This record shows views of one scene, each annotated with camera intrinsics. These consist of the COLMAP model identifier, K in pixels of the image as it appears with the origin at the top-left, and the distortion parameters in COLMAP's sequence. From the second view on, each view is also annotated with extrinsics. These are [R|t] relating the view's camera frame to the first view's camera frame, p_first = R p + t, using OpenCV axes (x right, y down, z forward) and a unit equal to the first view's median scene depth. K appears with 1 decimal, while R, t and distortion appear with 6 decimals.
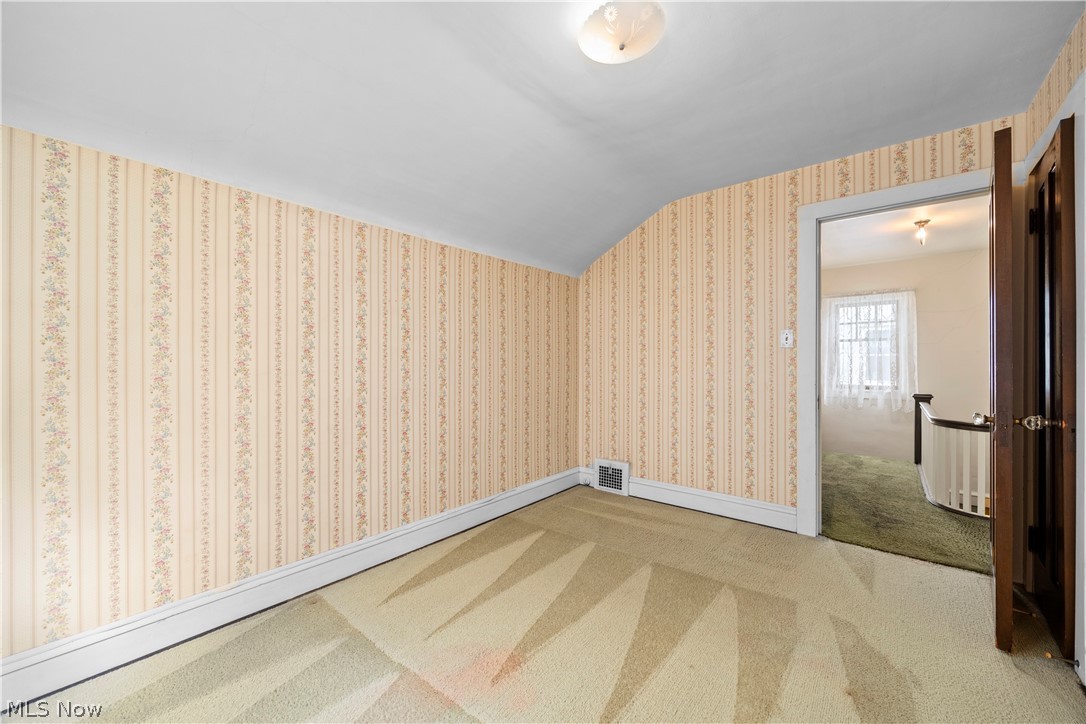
lens RADIAL K [[431.6, 0, 542.9], [0, 431.6, 363.7], [0, 0, 1]] dist [0.004460, 0.000020]
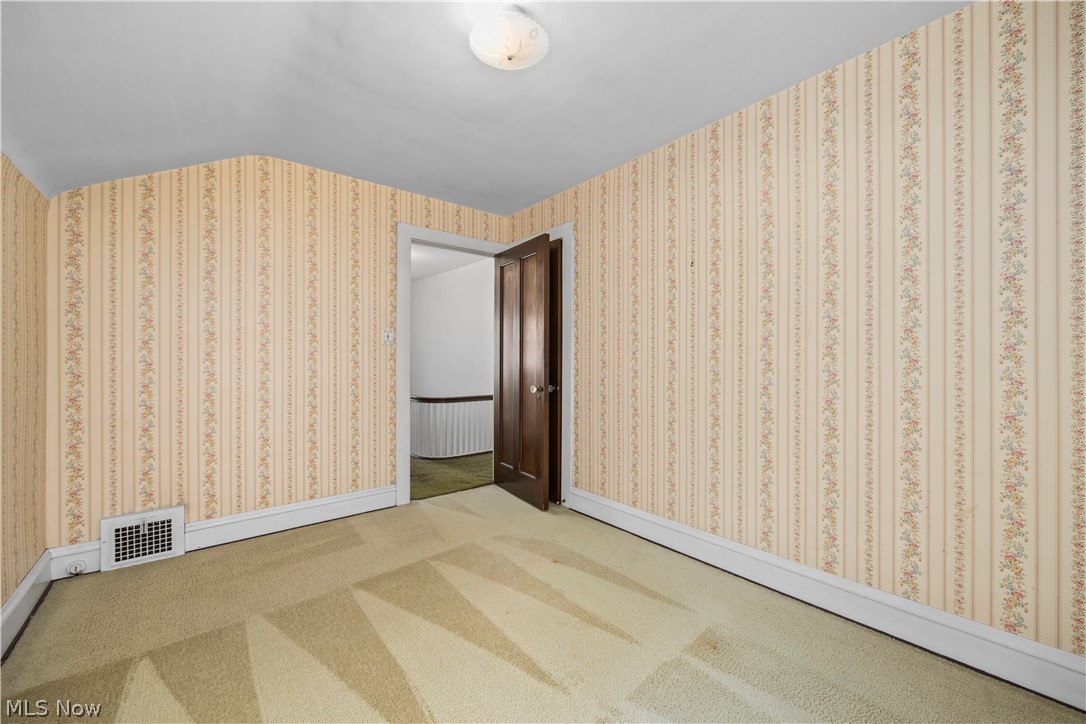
lens RADIAL K [[431.6, 0, 543.2], [0, 431.6, 365.4], [0, 0, 1]] dist [0.004460, 0.000020]
pose [[0.177966, -0.013411, 0.983945, -0.577713], [0.003109, 0.999910, 0.013066, 0.004358], [-0.984032, 0.000734, 0.177992, 0.503465]]
